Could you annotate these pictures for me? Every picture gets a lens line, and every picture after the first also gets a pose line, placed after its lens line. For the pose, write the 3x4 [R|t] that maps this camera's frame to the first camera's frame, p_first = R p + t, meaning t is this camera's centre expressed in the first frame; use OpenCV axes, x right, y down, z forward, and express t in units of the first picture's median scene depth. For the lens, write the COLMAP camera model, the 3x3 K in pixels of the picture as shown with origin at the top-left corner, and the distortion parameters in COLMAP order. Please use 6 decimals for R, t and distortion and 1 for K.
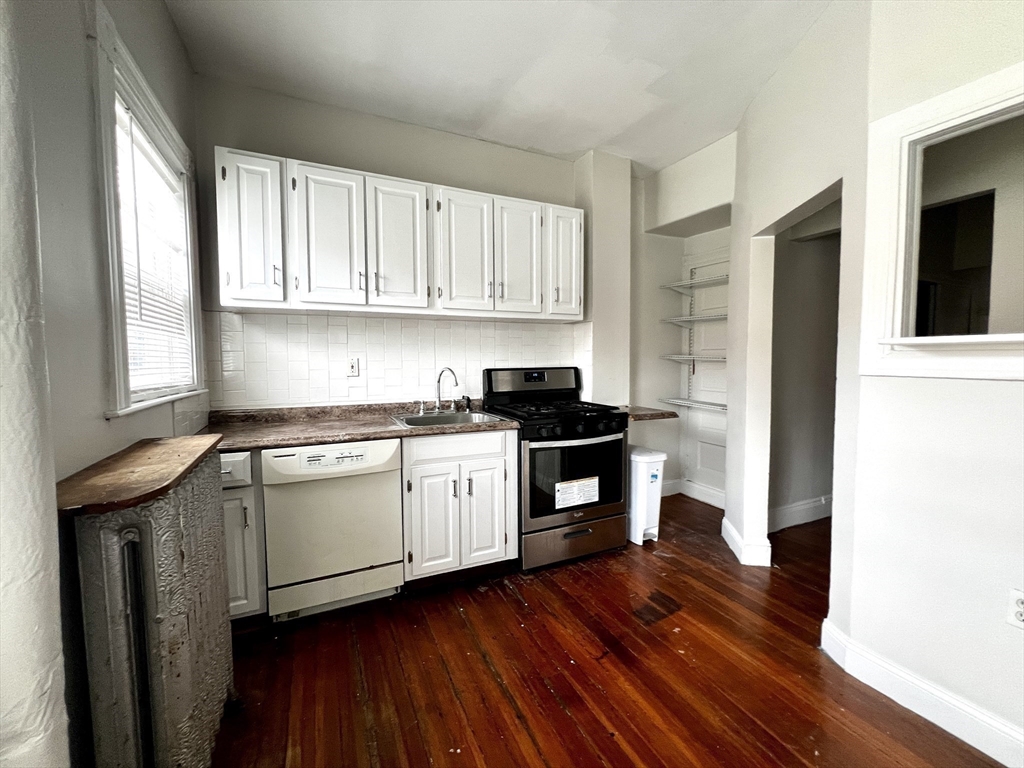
lens RADIAL K [[410.1, 0, 512.0], [0, 410.1, 384.0], [0, 0, 1]] dist [-0.001937, -0.000127]
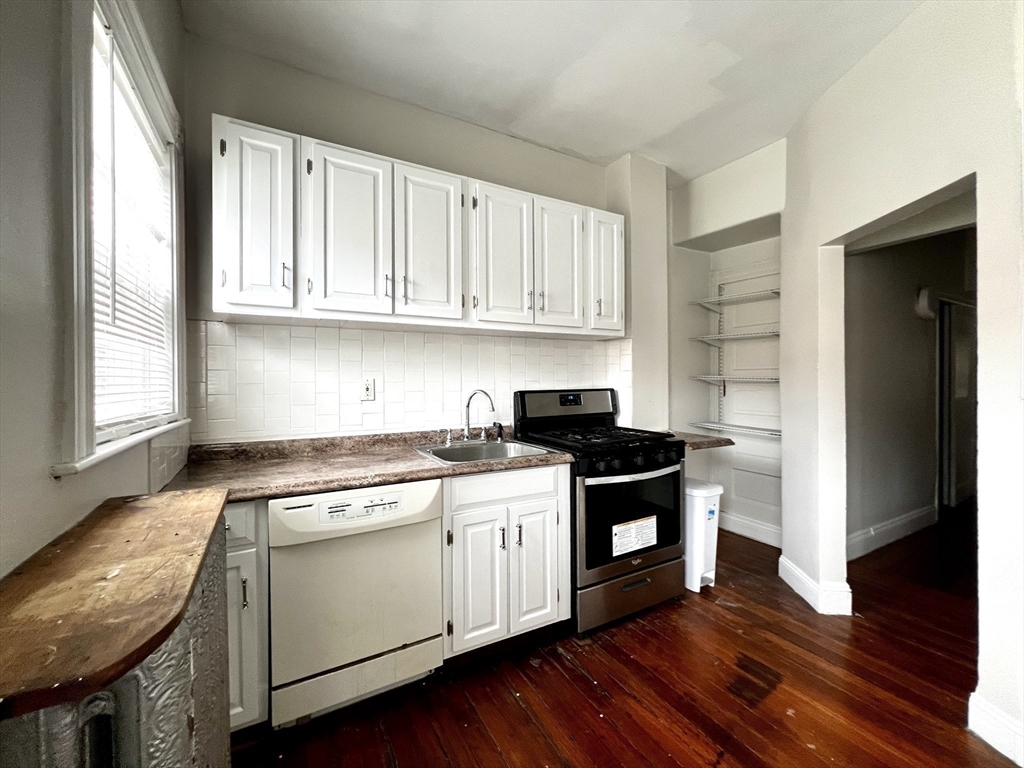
lens RADIAL K [[410.1, 0, 512.0], [0, 410.1, 384.0], [0, 0, 1]] dist [-0.001937, -0.000127]
pose [[0.997470, -0.000693, 0.071088, -0.168448], [0.004244, 0.998749, -0.049817, -0.010413], [-0.070964, 0.049992, 0.996225, 0.159402]]
